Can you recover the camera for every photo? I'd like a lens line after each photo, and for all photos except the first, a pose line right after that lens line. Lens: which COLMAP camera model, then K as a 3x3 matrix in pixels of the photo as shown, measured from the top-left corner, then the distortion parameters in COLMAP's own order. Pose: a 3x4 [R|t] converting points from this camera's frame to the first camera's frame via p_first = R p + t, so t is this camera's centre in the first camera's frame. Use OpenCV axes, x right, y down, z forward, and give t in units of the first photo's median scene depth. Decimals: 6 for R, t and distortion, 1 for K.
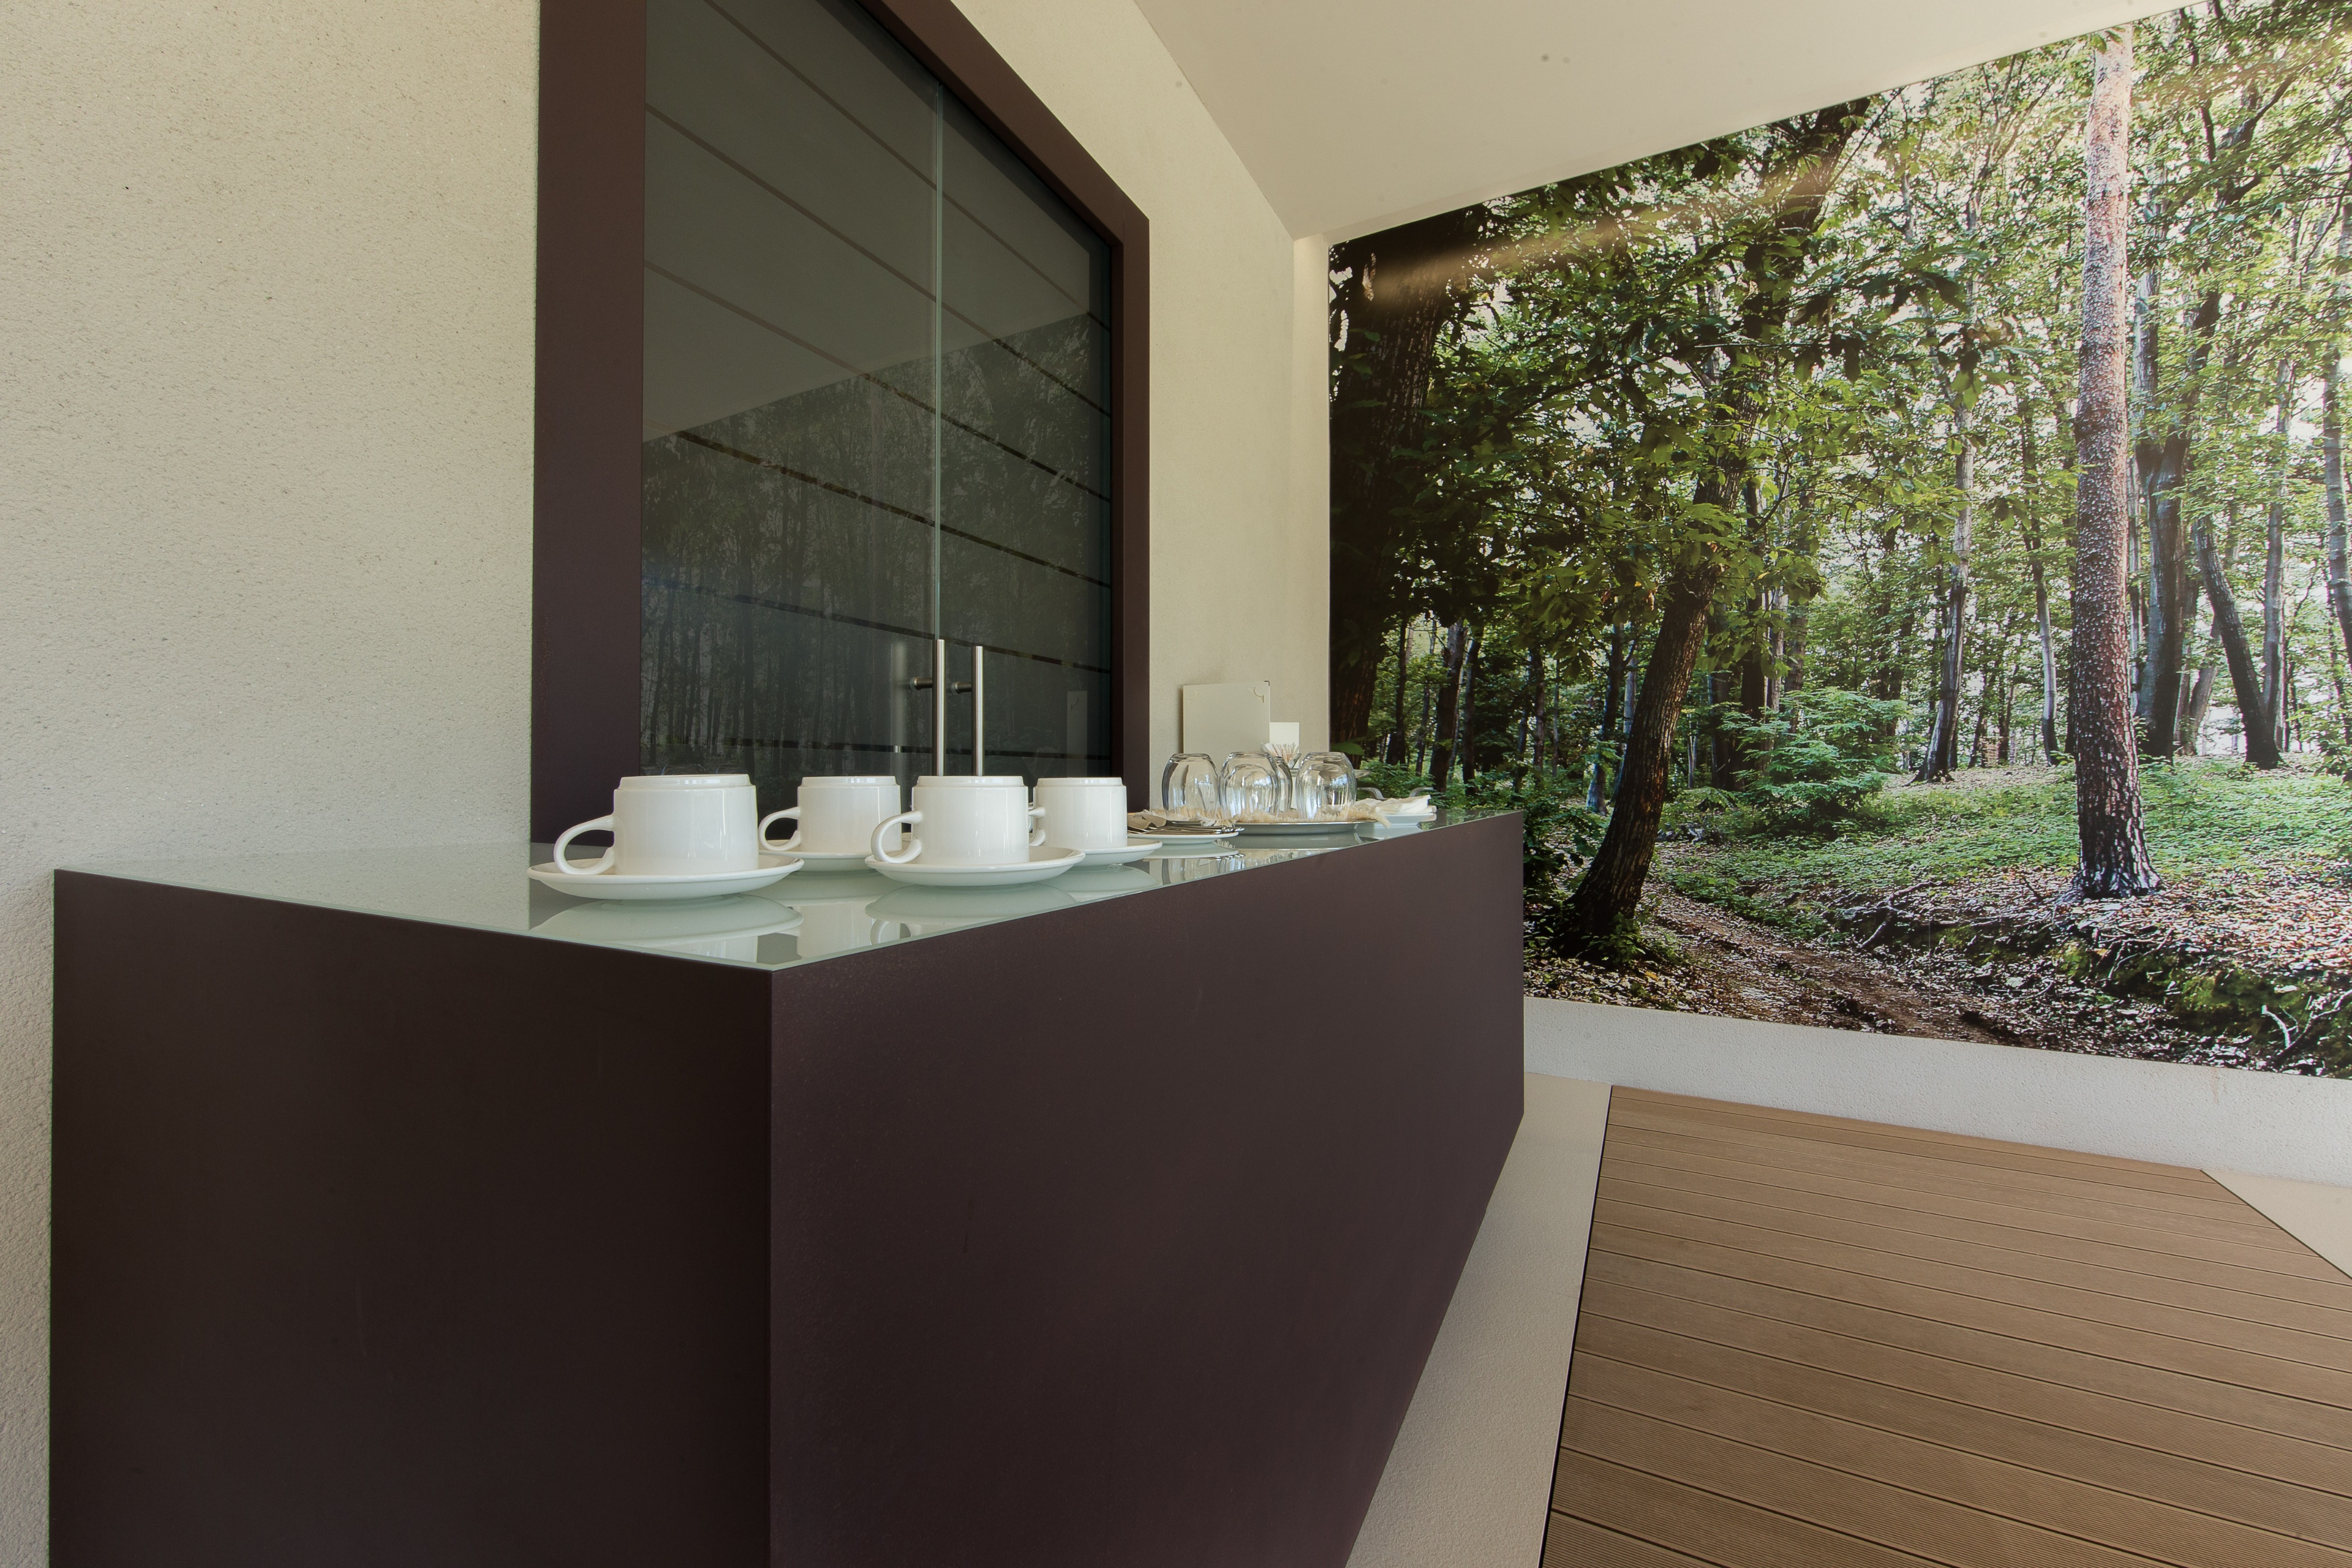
lens RADIAL K [[925.5, 0, 1180.6], [0, 925.5, 769.8], [0, 0, 1]] dist [-0.001643, -0.000903]
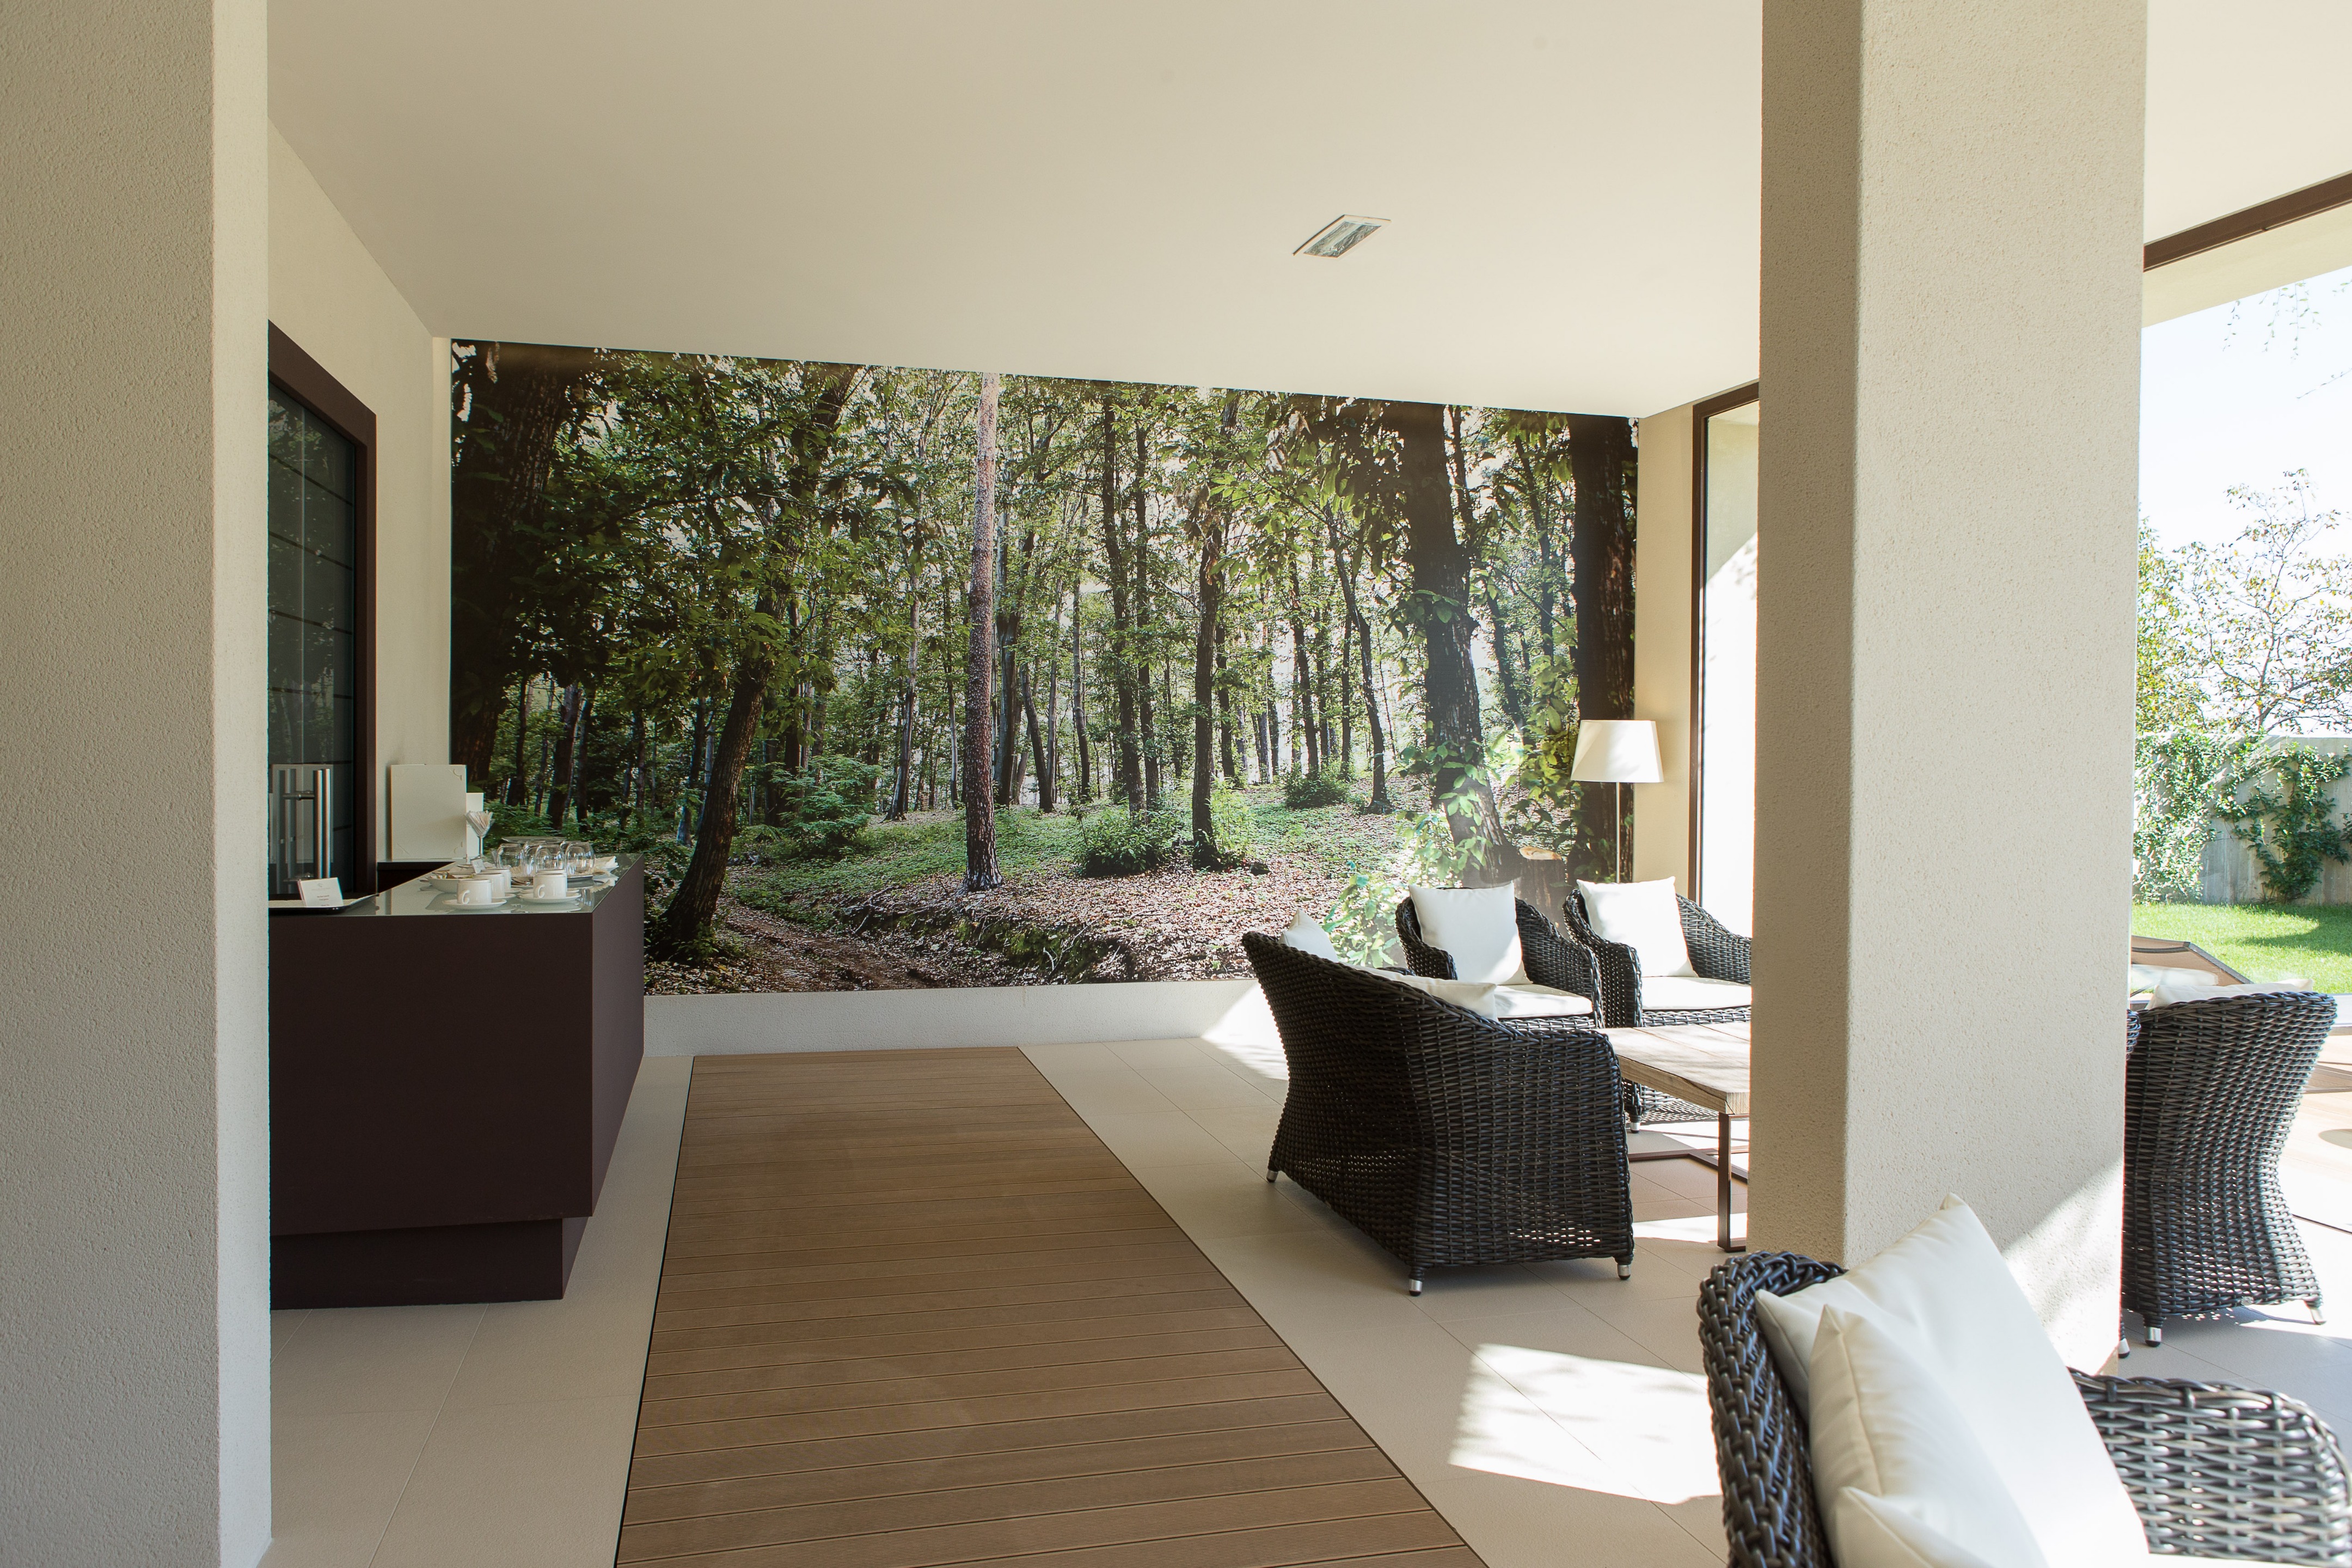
lens RADIAL K [[1654.8, 0, 1132.1], [0, 1654.8, 758.6], [0, 0, 1]] dist [-0.011374, 0.005484]
pose [[0.761787, -0.002387, 0.647823, -0.586156], [-0.015405, 0.999644, 0.021799, -0.139164], [-0.647644, -0.026585, 0.761479, -1.192932]]
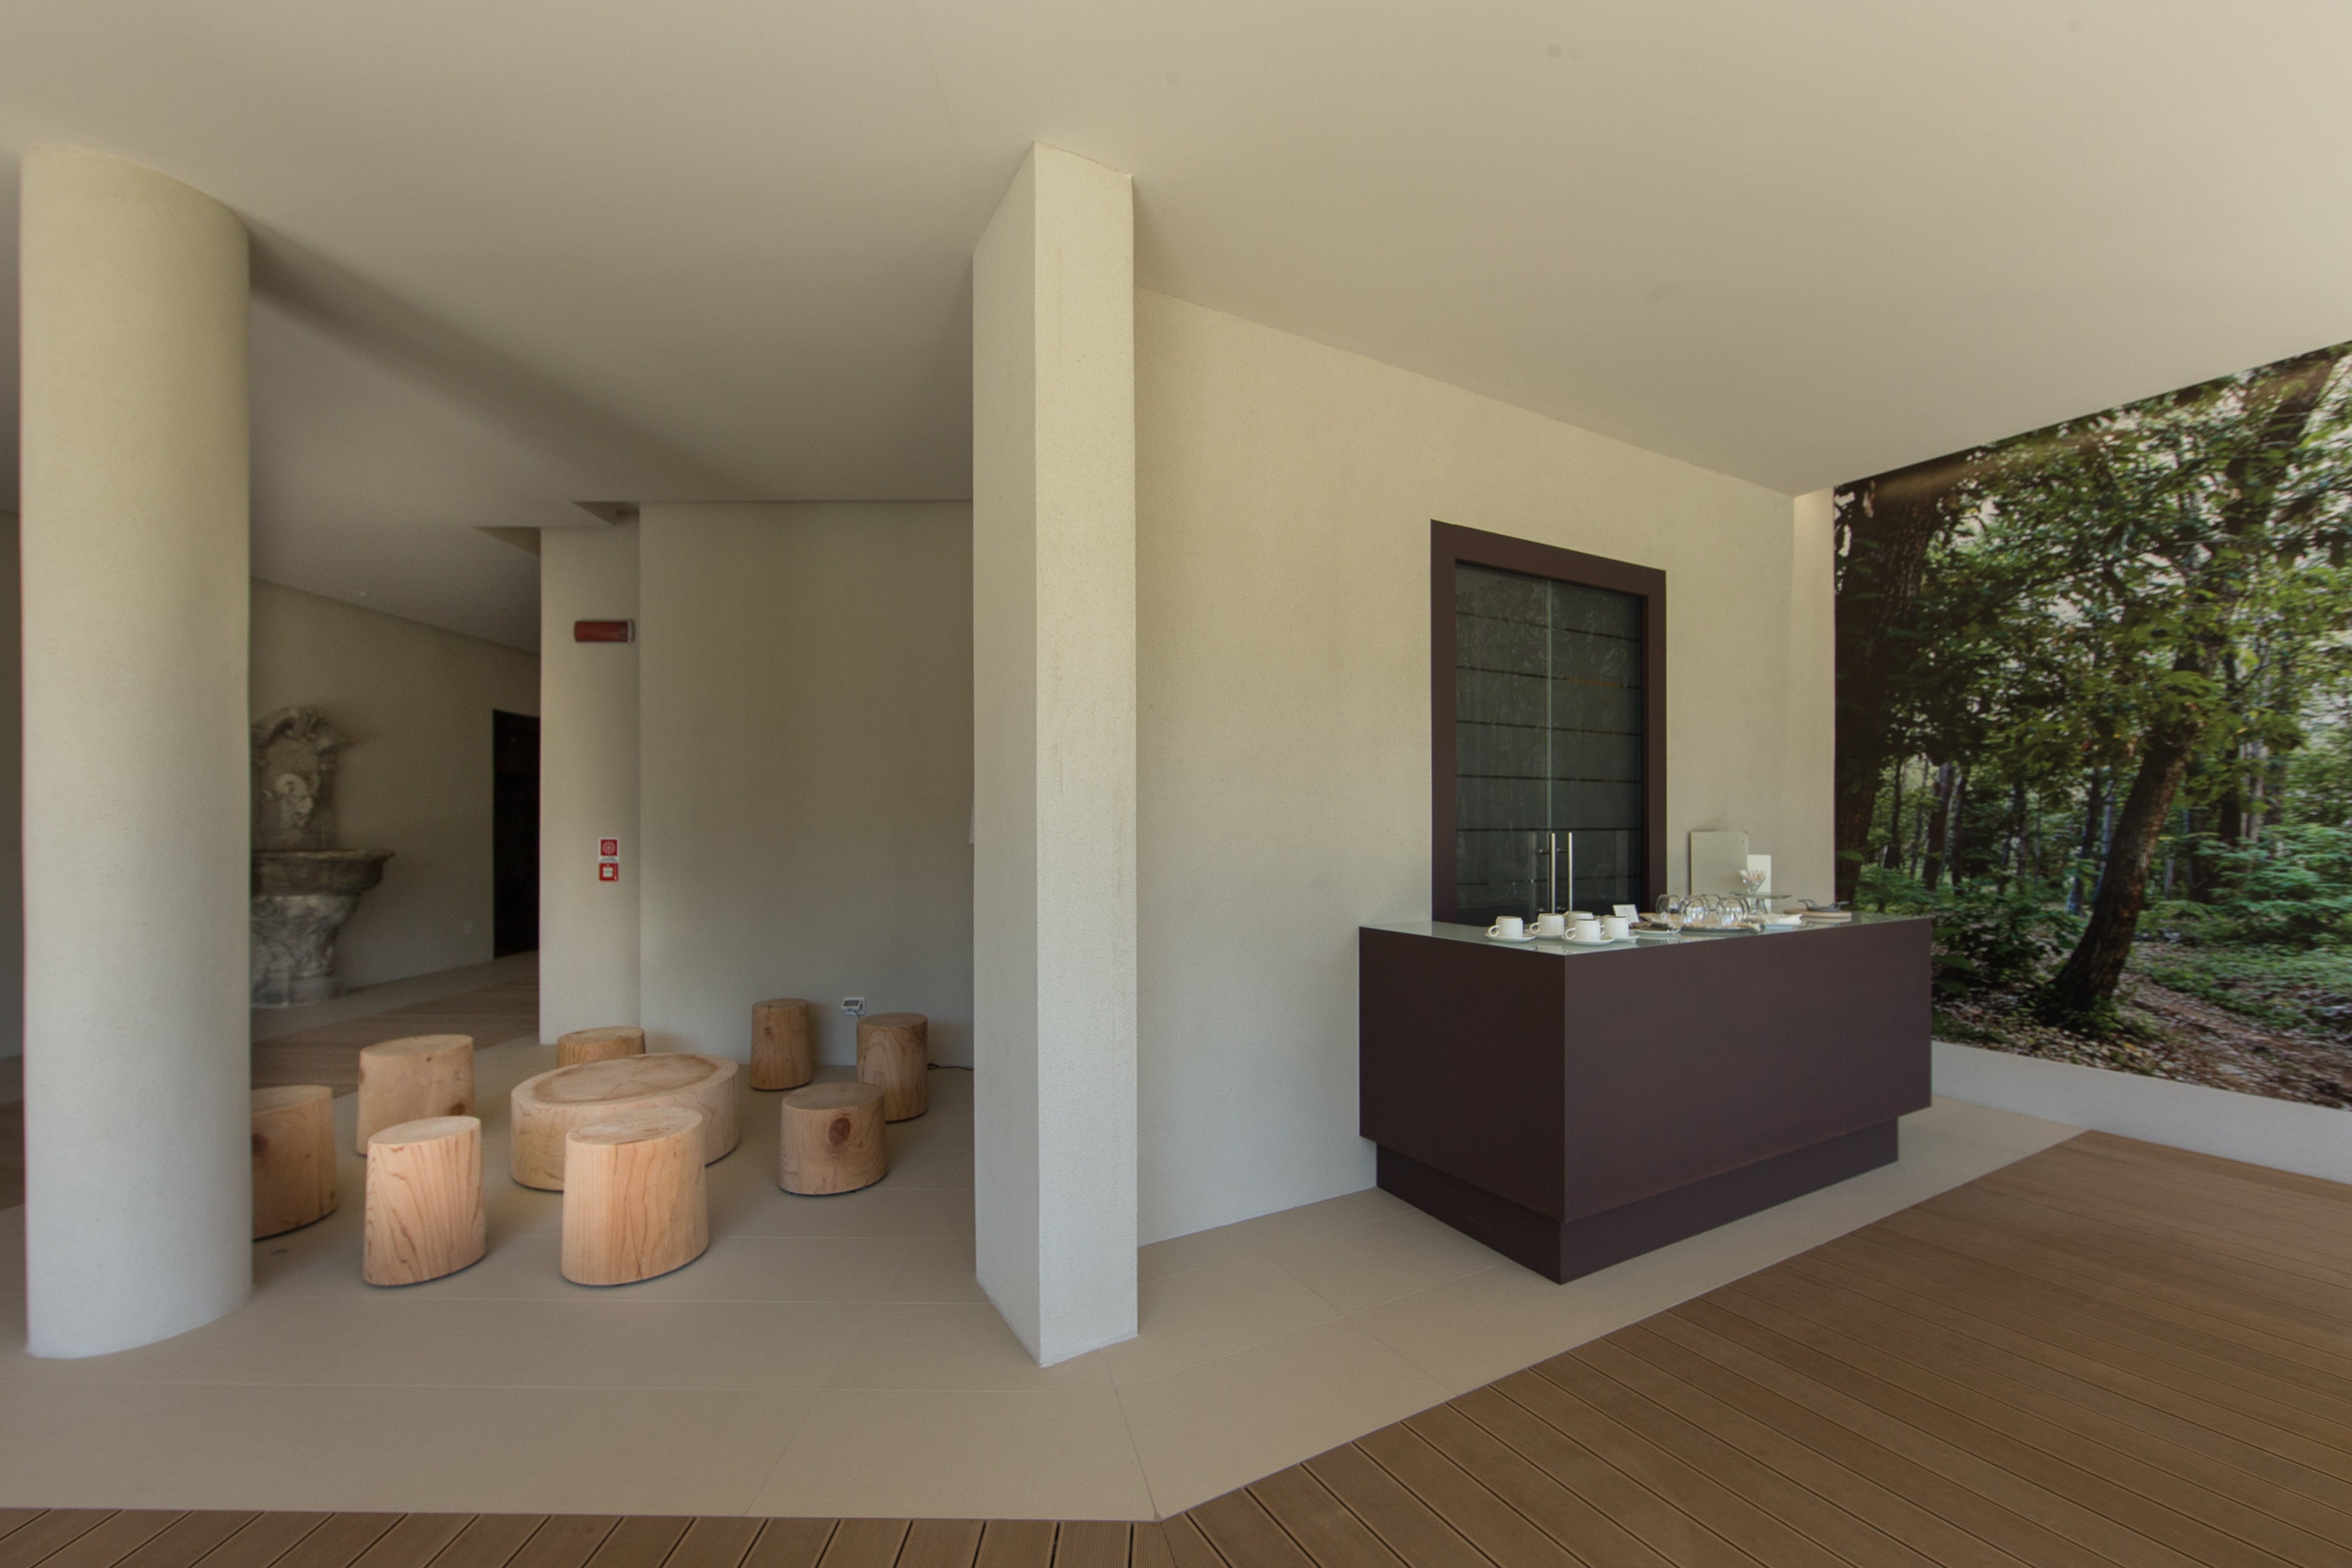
lens RADIAL K [[925.5, 0, 1161.5], [0, 925.5, 825.9], [0, 0, 1]] dist [-0.001643, -0.000903]
pose [[0.832798, -0.000787, -0.553577, 0.111186], [0.008100, 0.999909, 0.010763, -0.106550], [0.553518, -0.013447, 0.832728, -0.800053]]
